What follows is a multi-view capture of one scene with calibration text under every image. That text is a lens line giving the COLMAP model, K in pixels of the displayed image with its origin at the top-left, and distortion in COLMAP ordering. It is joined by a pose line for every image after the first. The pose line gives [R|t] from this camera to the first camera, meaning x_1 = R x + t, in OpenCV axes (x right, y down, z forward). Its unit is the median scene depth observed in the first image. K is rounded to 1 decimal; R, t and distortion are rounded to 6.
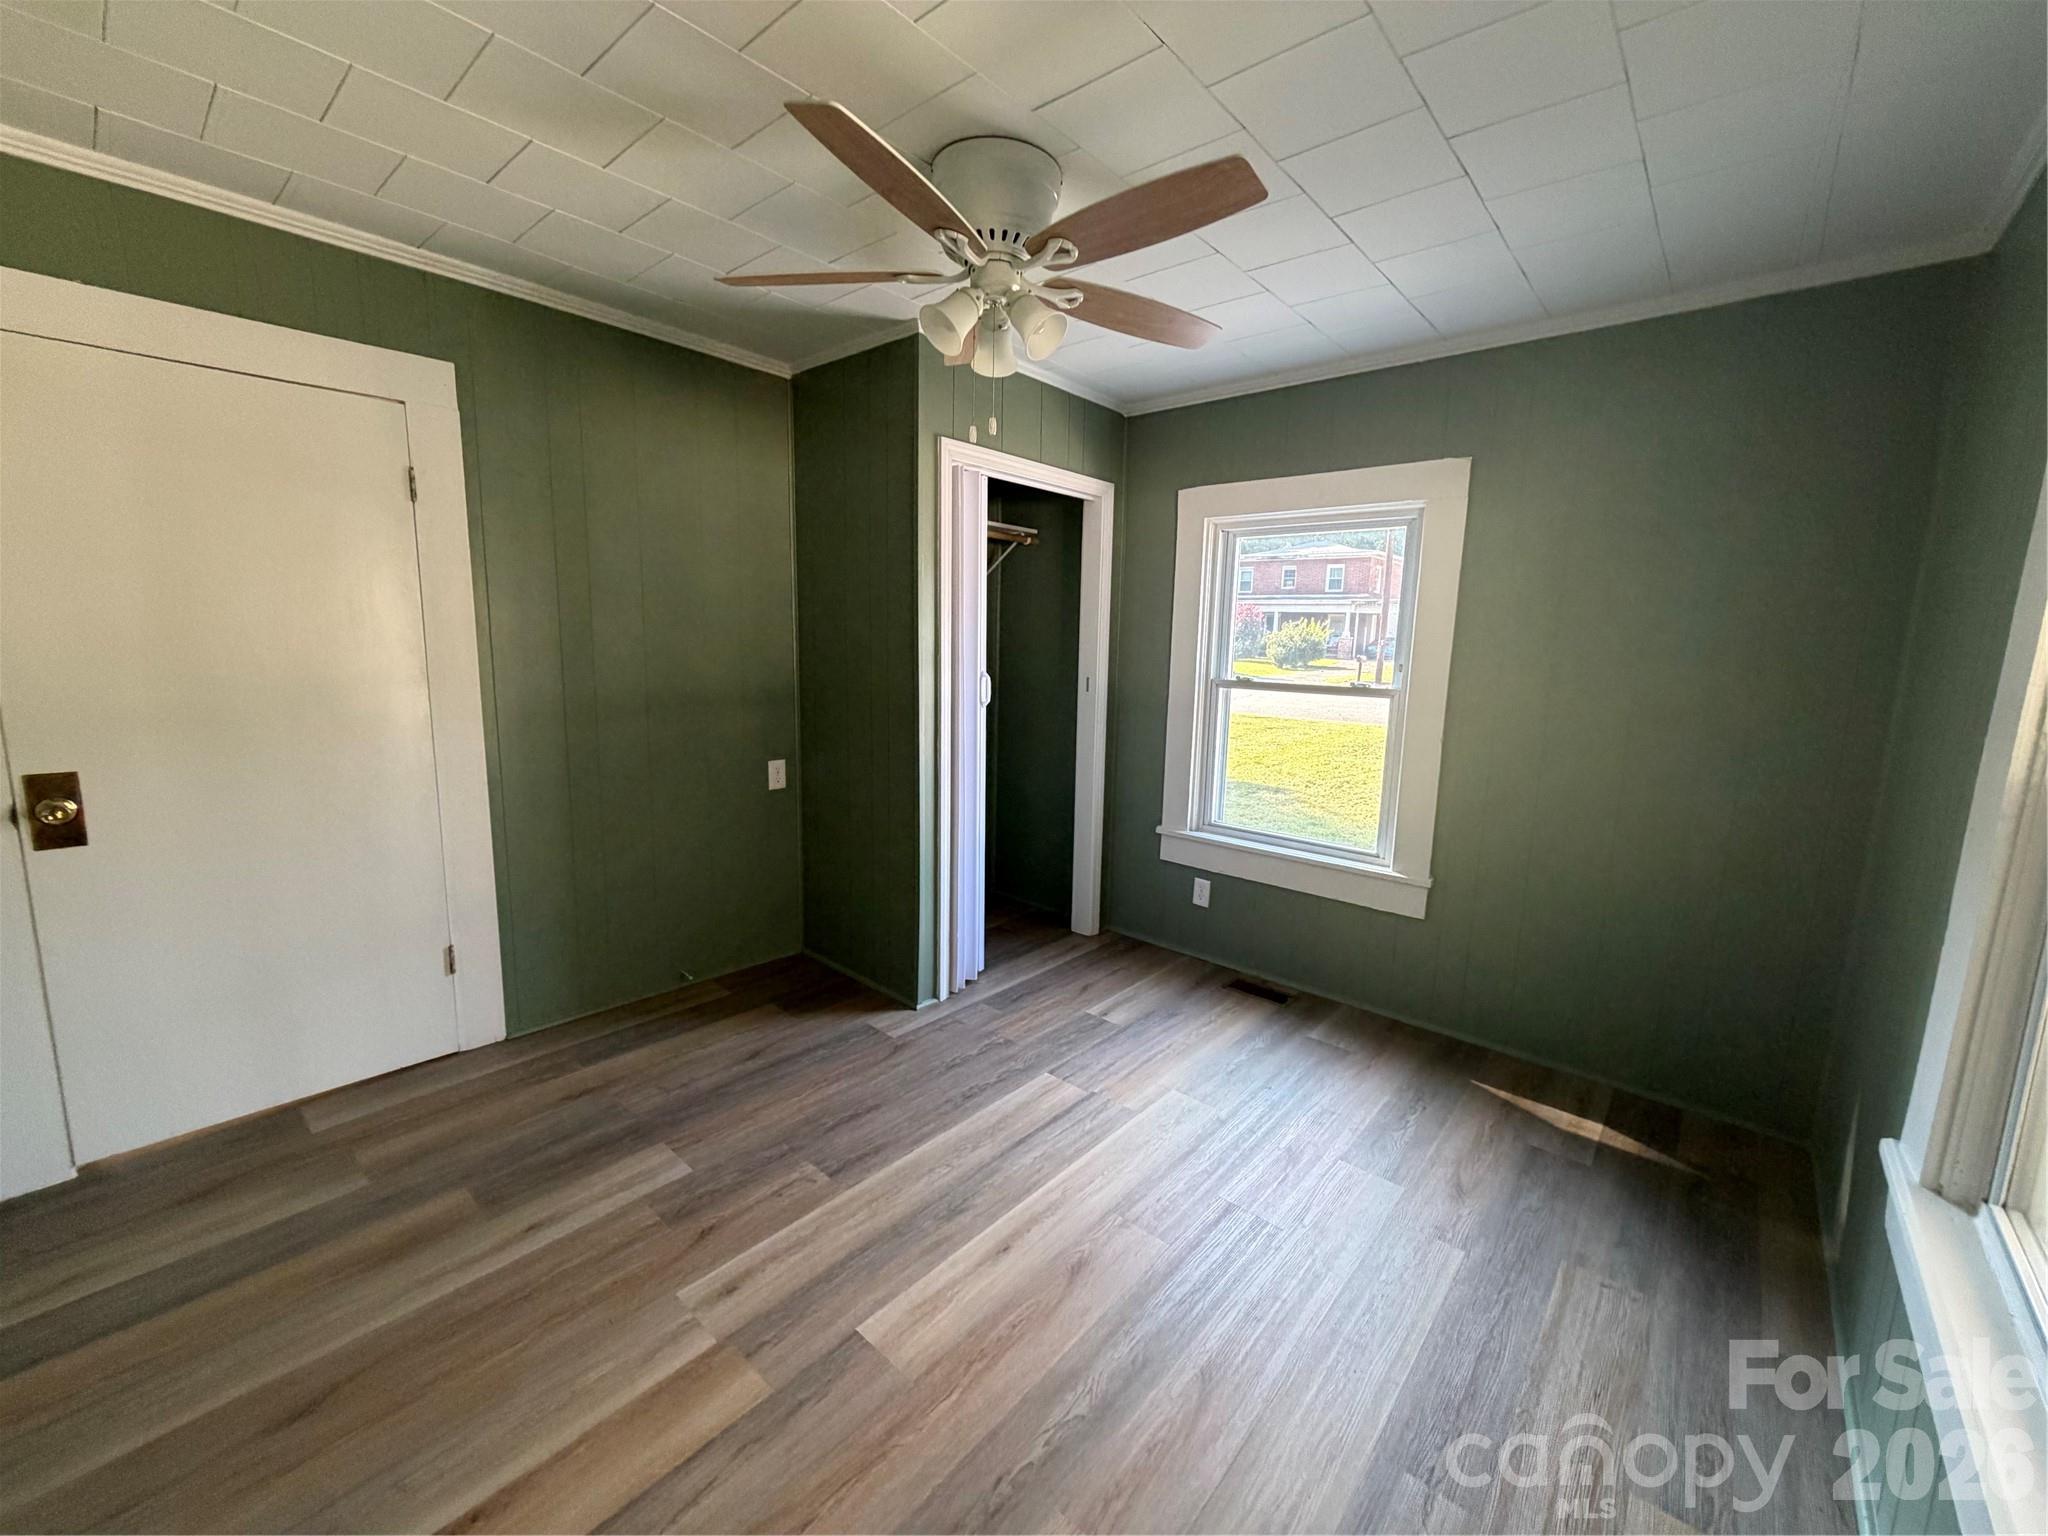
lens RADIAL K [[814.8, 0, 1034.5], [0, 814.8, 767.3], [0, 0, 1]] dist [0.001043, 0.000153]
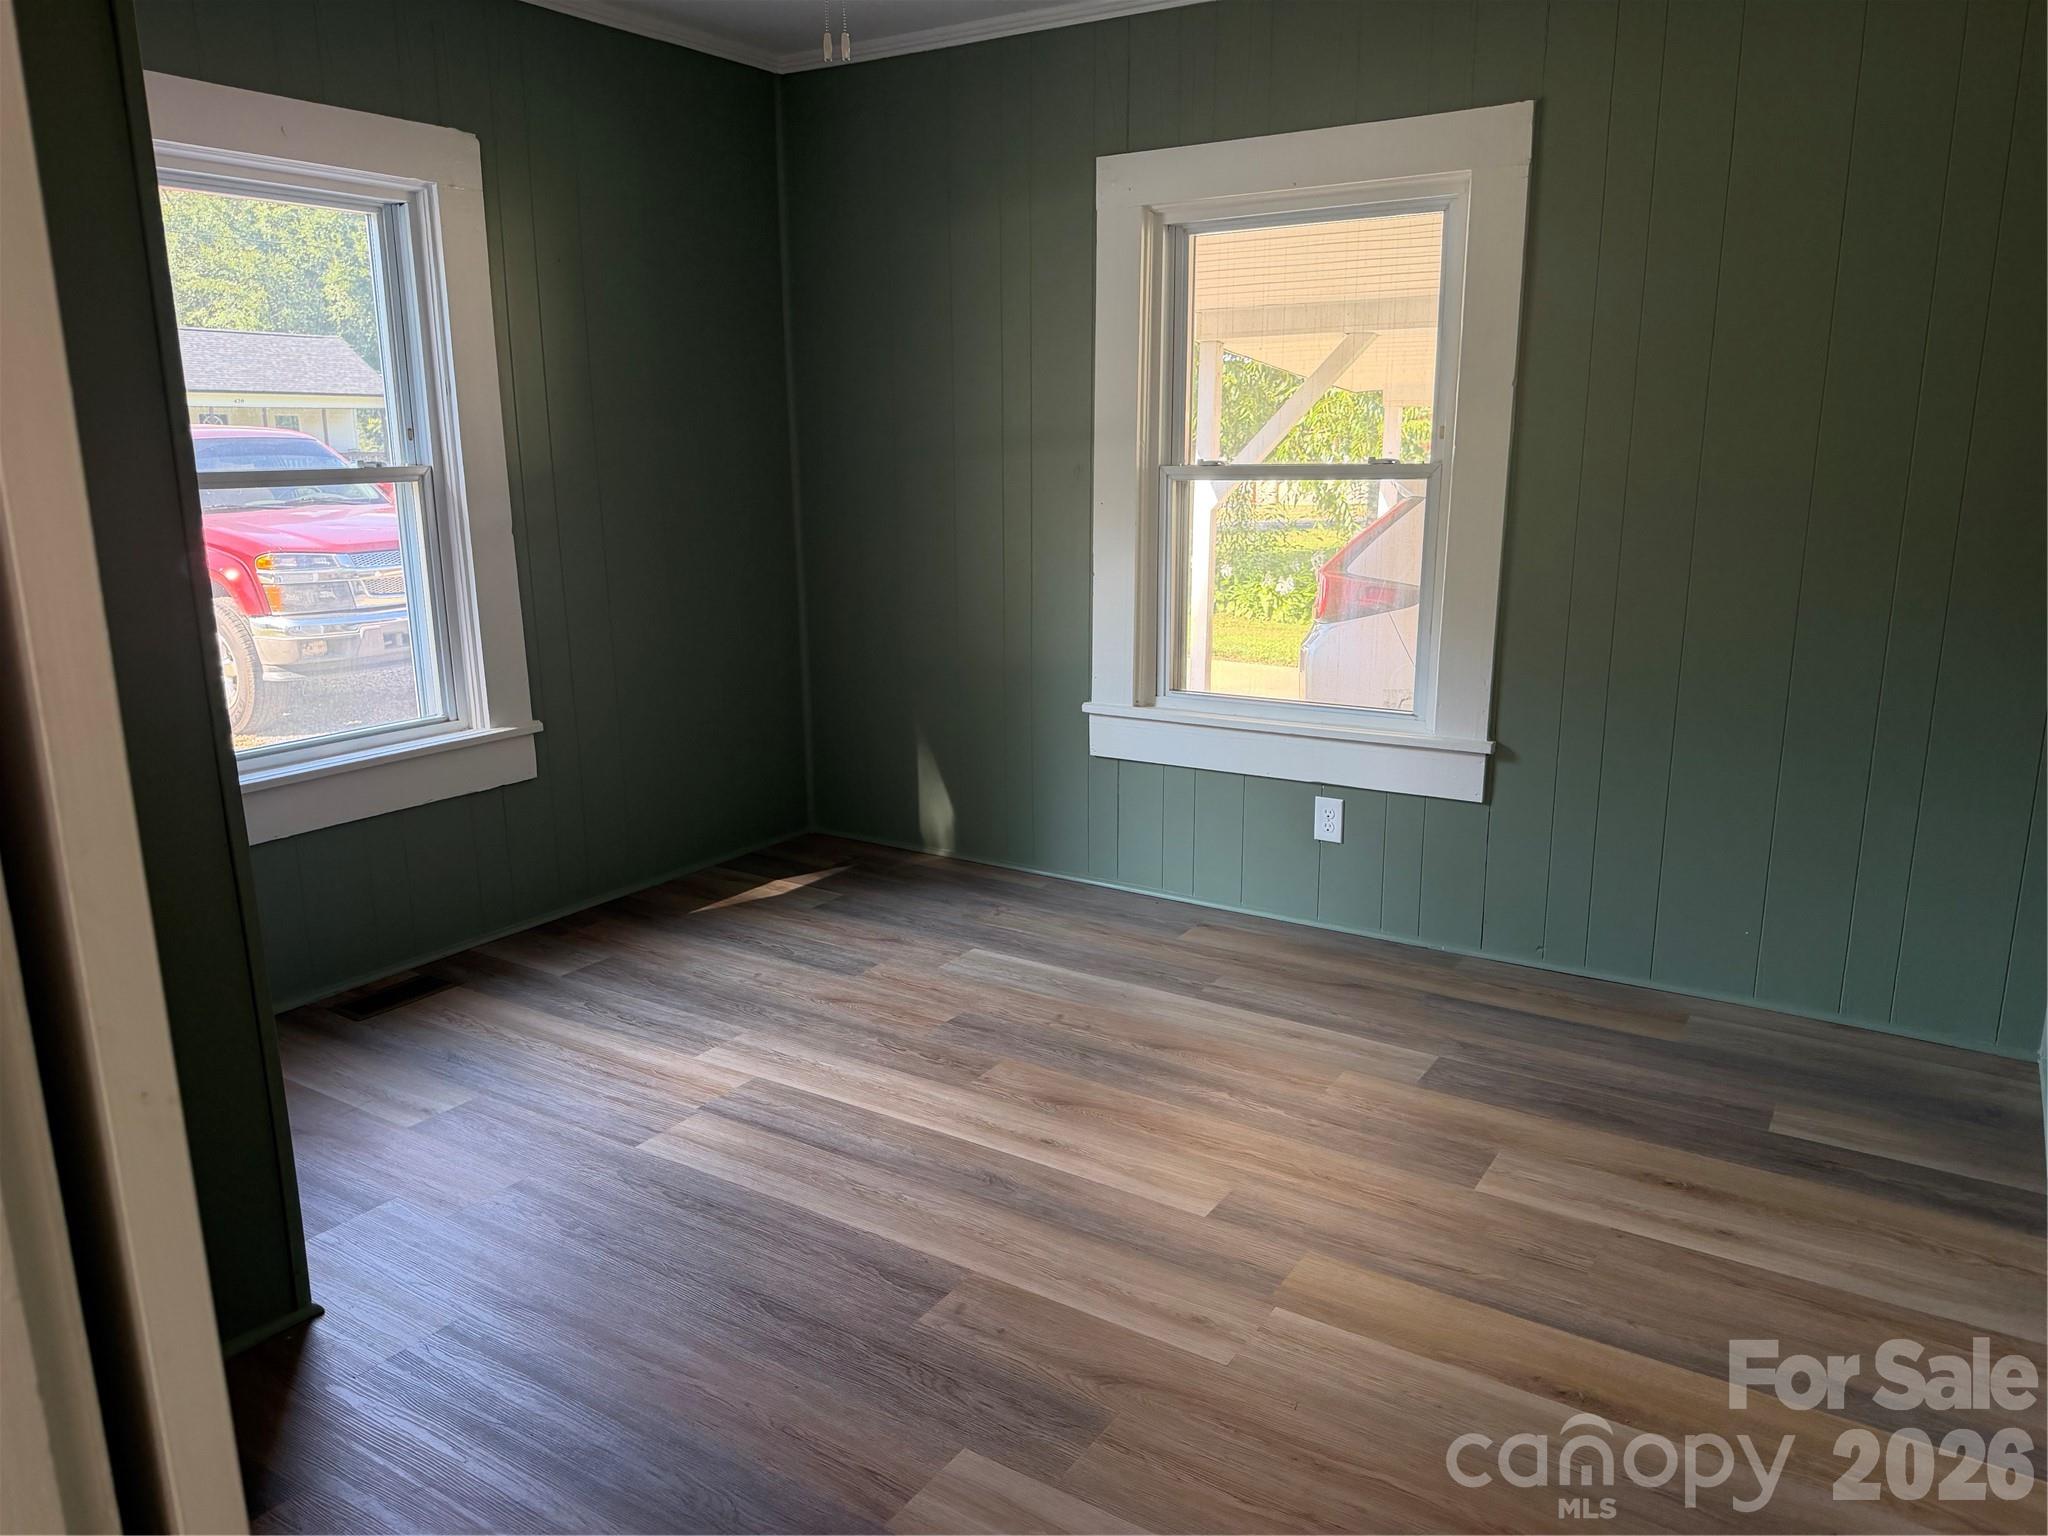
lens RADIAL K [[1442.6, 0, 1024.0], [0, 1442.6, 768.0], [0, 0, 1]] dist [-0.002313, -0.001429]
pose [[-0.137975, -0.245212, 0.959601, -1.051486], [0.163260, 0.949983, 0.266229, -0.122255], [-0.976887, 0.193397, -0.091040, 0.858928]]
